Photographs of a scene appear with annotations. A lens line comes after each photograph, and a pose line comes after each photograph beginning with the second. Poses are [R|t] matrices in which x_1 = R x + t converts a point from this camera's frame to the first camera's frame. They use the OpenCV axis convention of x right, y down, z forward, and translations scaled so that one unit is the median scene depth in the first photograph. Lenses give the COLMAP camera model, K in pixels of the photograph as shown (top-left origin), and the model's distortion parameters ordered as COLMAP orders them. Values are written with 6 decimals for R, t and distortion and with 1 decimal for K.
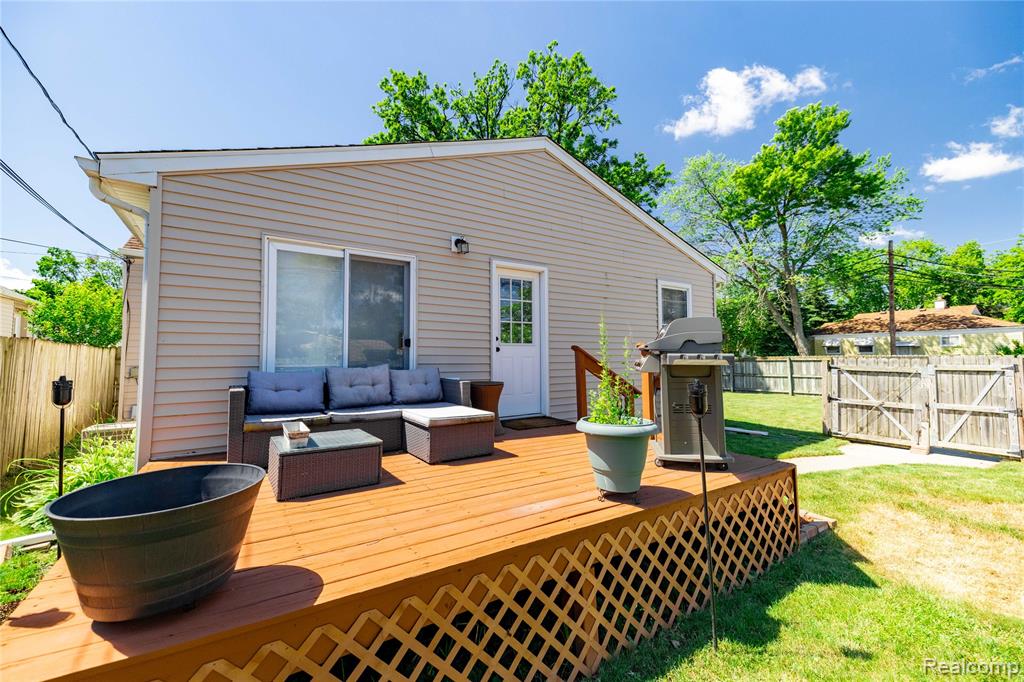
lens RADIAL K [[418.9, 0, 504.4], [0, 418.9, 334.9], [0, 0, 1]] dist [0.019367, -0.000333]
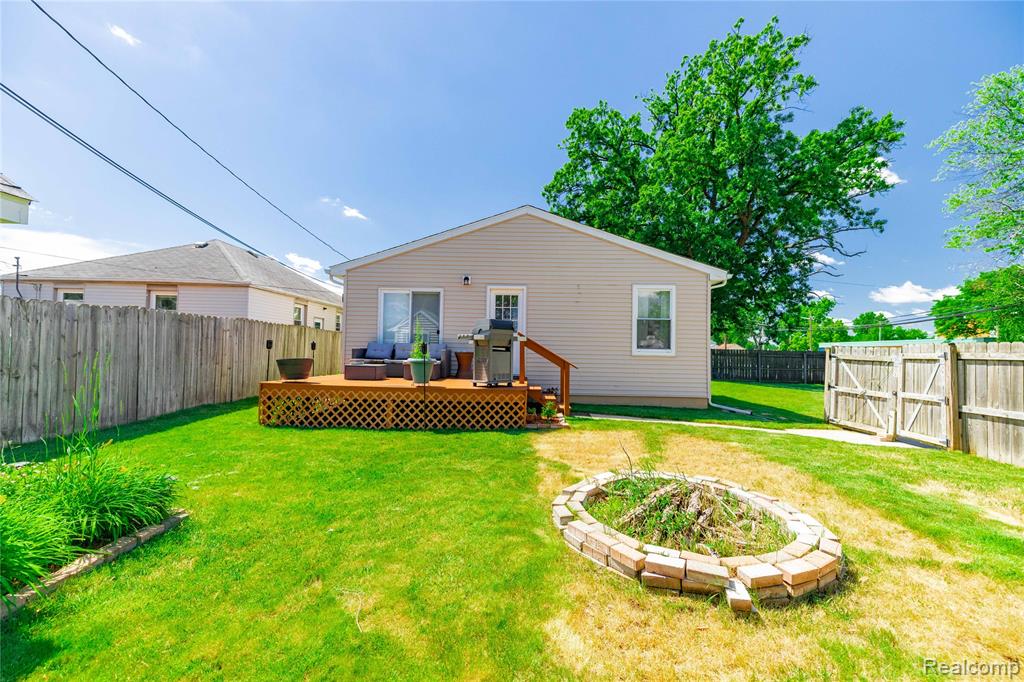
lens RADIAL K [[418.9, 0, 507.4], [0, 418.9, 337.6], [0, 0, 1]] dist [0.019367, -0.000333]
pose [[0.821787, 0.002770, -0.569788, 0.287893], [0.007903, 0.999837, 0.016260, 0.003634], [0.569740, -0.017865, 0.821631, -0.115577]]
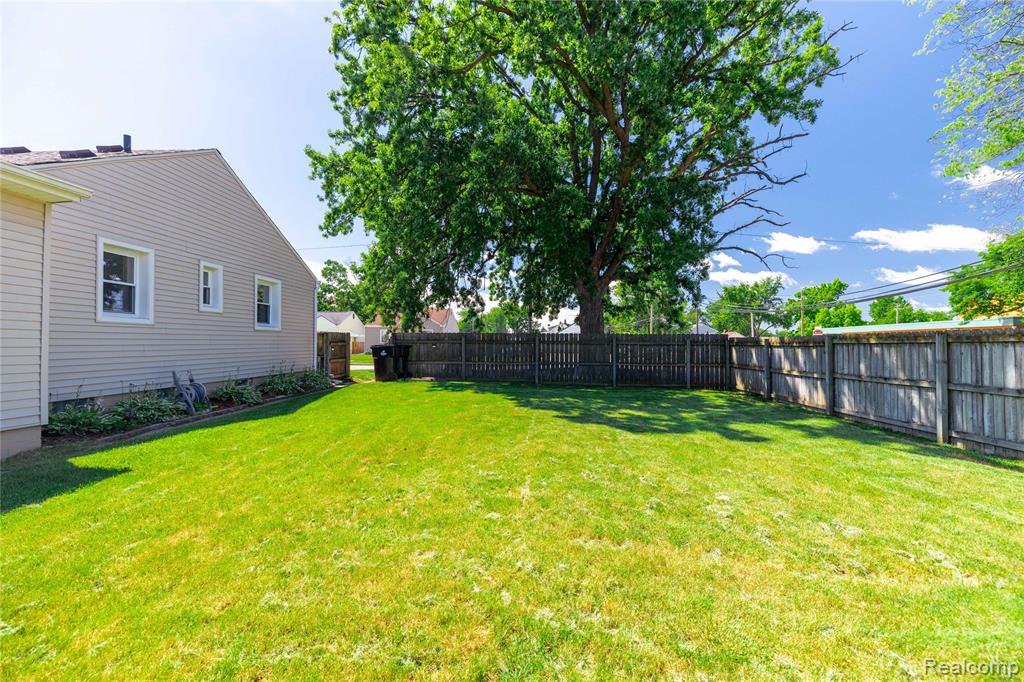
lens RADIAL K [[418.9, 0, 510.2], [0, 418.9, 335.1], [0, 0, 1]] dist [0.019367, -0.000333]
pose [[0.802729, 0.000632, -0.596344, 0.472124], [0.021816, 0.999299, 0.030425, 0.039433], [0.595945, -0.037433, 0.802152, 0.566333]]
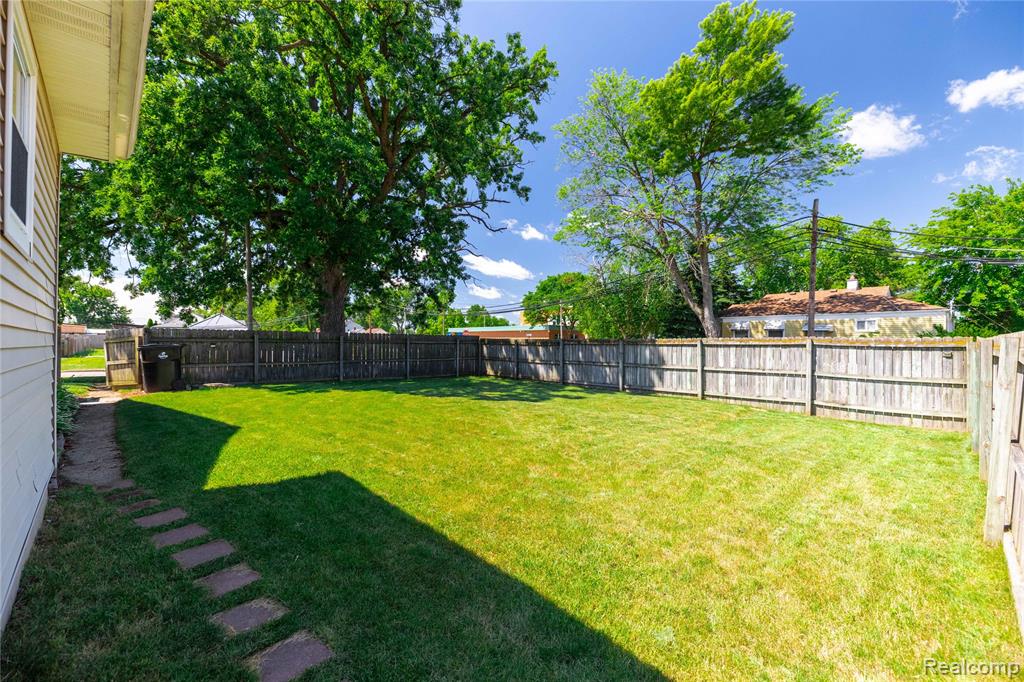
lens RADIAL K [[418.9, 0, 505.0], [0, 418.9, 348.4], [0, 0, 1]] dist [0.019367, -0.000333]
pose [[0.984200, 0.013654, 0.176534, 0.240439], [-0.026557, 0.997128, 0.070932, 0.025739], [-0.175058, -0.074500, 0.981735, 0.379923]]
